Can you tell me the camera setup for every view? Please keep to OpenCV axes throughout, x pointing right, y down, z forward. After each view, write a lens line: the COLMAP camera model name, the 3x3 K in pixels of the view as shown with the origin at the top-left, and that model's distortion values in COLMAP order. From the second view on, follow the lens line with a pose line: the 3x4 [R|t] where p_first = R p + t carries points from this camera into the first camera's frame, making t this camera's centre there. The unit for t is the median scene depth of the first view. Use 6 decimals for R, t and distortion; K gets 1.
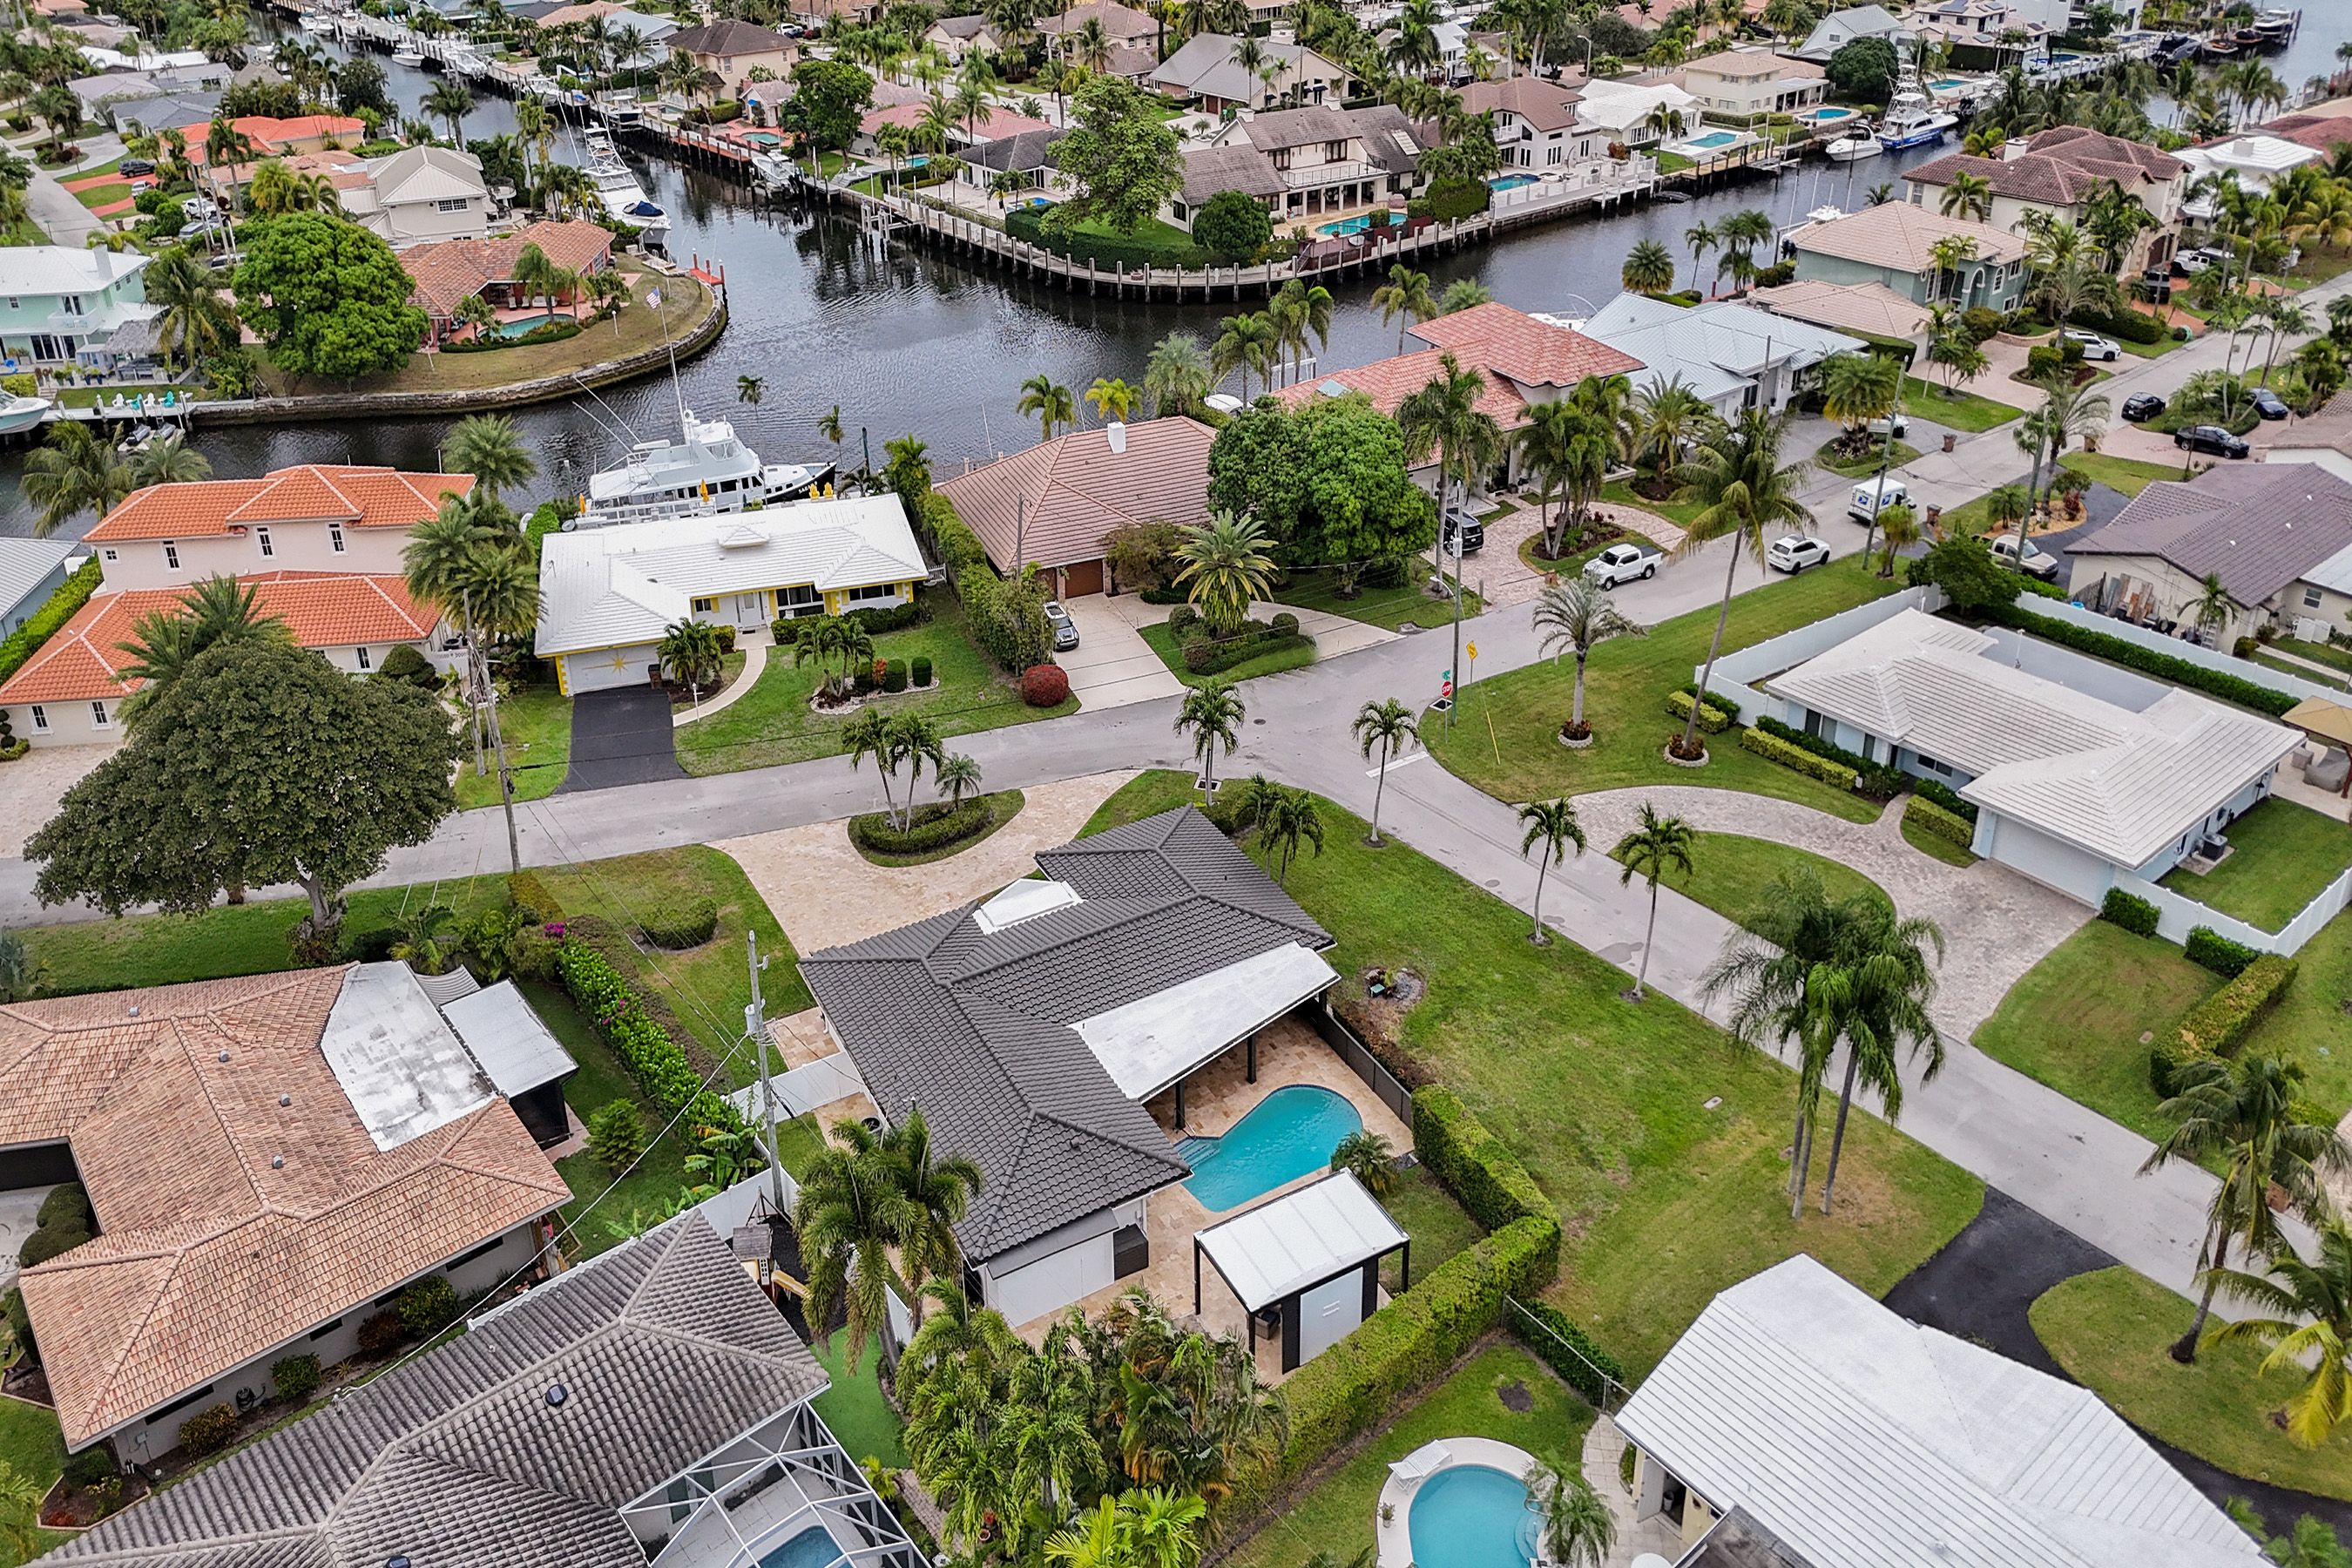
lens RADIAL K [[2116.6, 0, 1183.0], [0, 2116.6, 737.5], [0, 0, 1]] dist [0.152005, -0.258229]
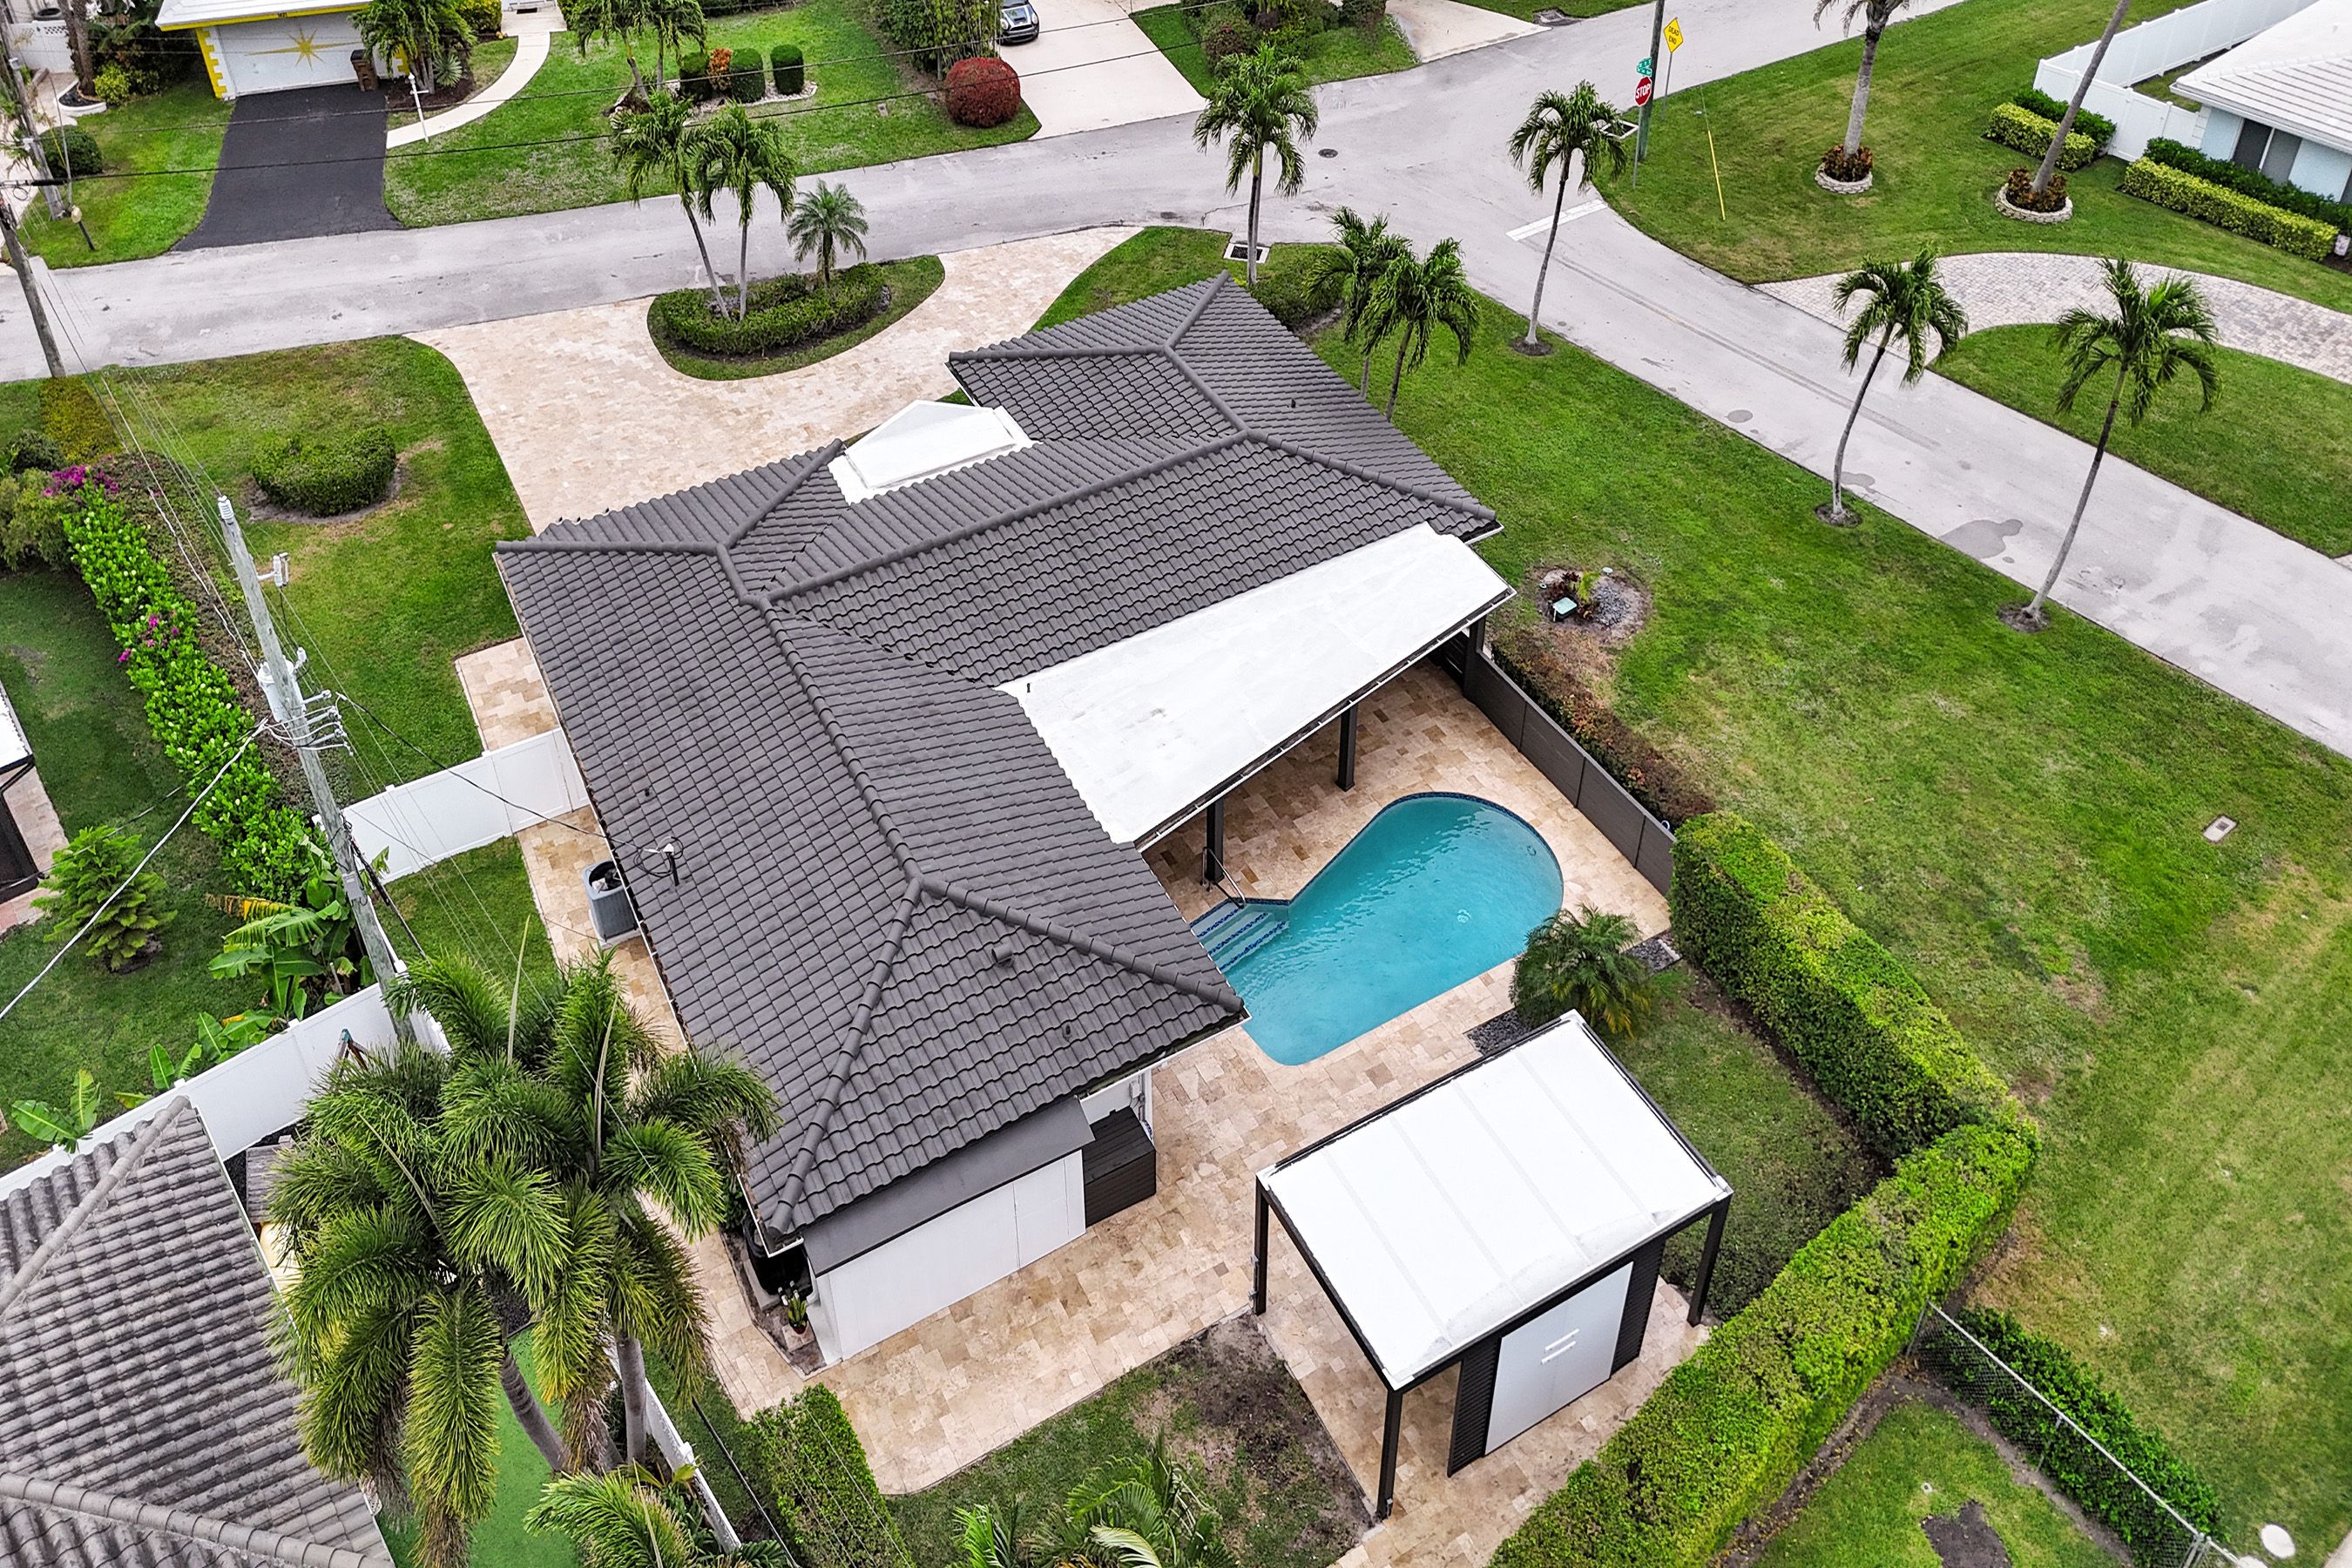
lens RADIAL K [[2116.6, 0, 1183.0], [0, 2116.6, 737.5], [0, 0, 1]] dist [0.152005, -0.258229]
pose [[0.999950, 0.007917, 0.006146, -0.008412], [-0.009045, 0.976971, 0.213179, 0.025607], [-0.004317, -0.213224, 0.976994, 0.336745]]
